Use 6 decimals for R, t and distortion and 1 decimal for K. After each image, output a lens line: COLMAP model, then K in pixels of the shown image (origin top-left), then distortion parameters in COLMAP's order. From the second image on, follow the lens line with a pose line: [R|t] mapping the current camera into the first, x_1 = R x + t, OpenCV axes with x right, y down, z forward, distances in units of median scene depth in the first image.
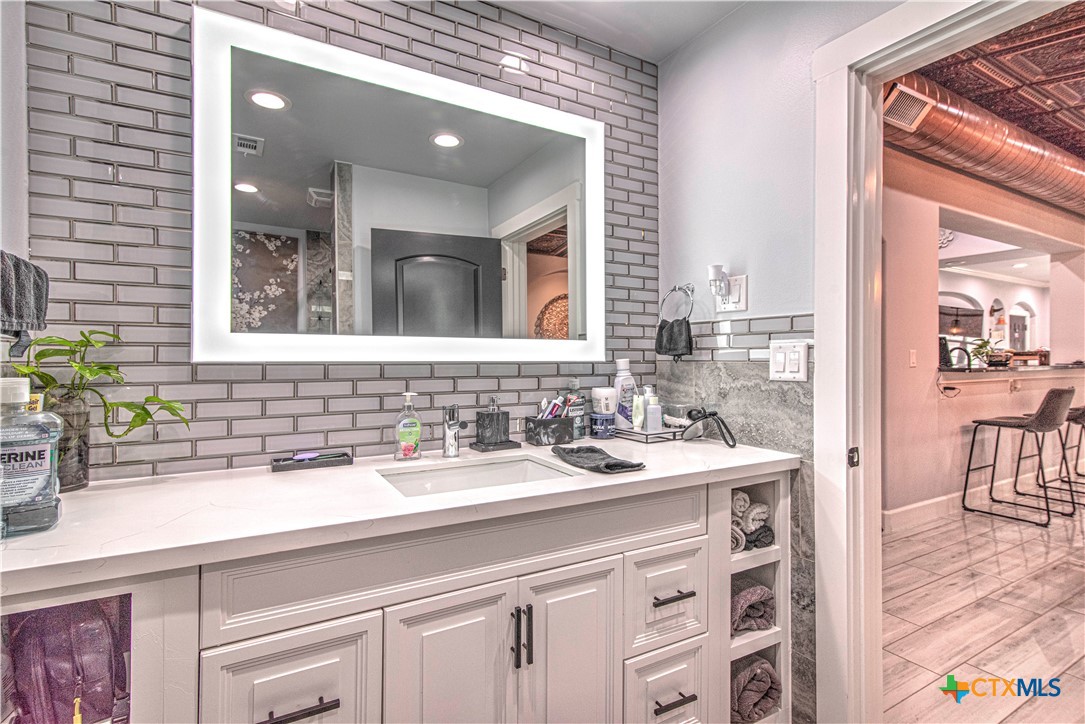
lens RADIAL K [[501.6, 0, 513.1], [0, 501.6, 360.3], [0, 0, 1]] dist [0.001106, 0.000060]
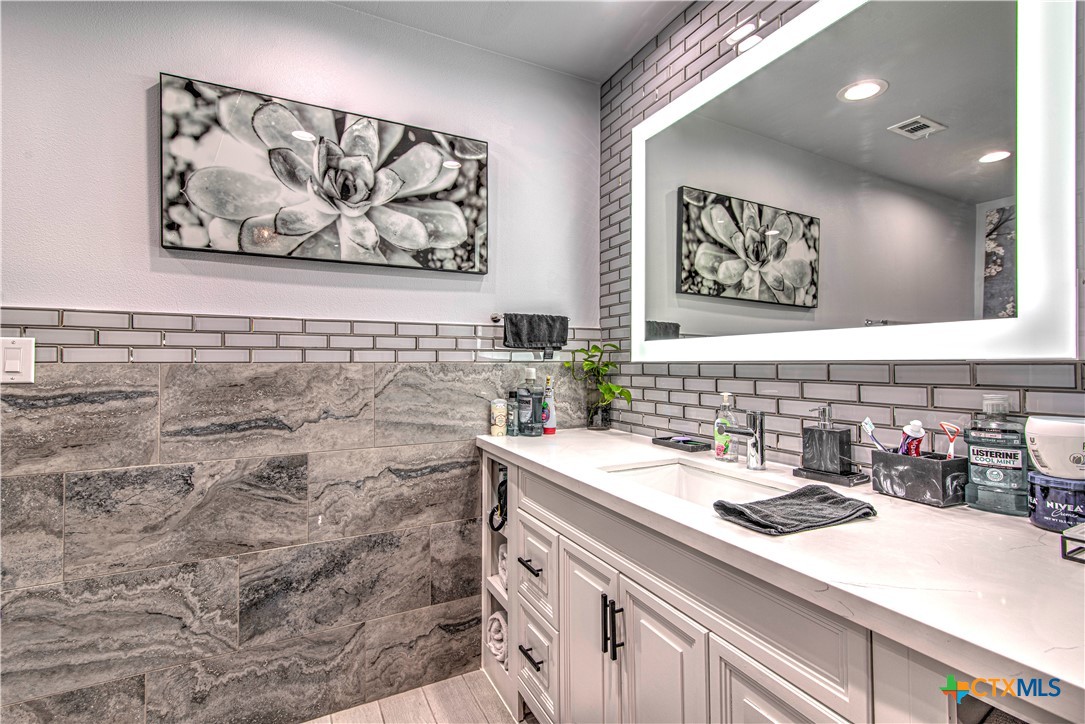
lens RADIAL K [[504.0, 0, 542.5], [0, 504.0, 362.0], [0, 0, 1]] dist [0.019153, -0.005364]
pose [[-0.025100, -0.000037, -0.999685, 0.813539], [0.002536, 0.999997, -0.000100, 0.004036], [0.999682, -0.002537, -0.025100, 0.680275]]
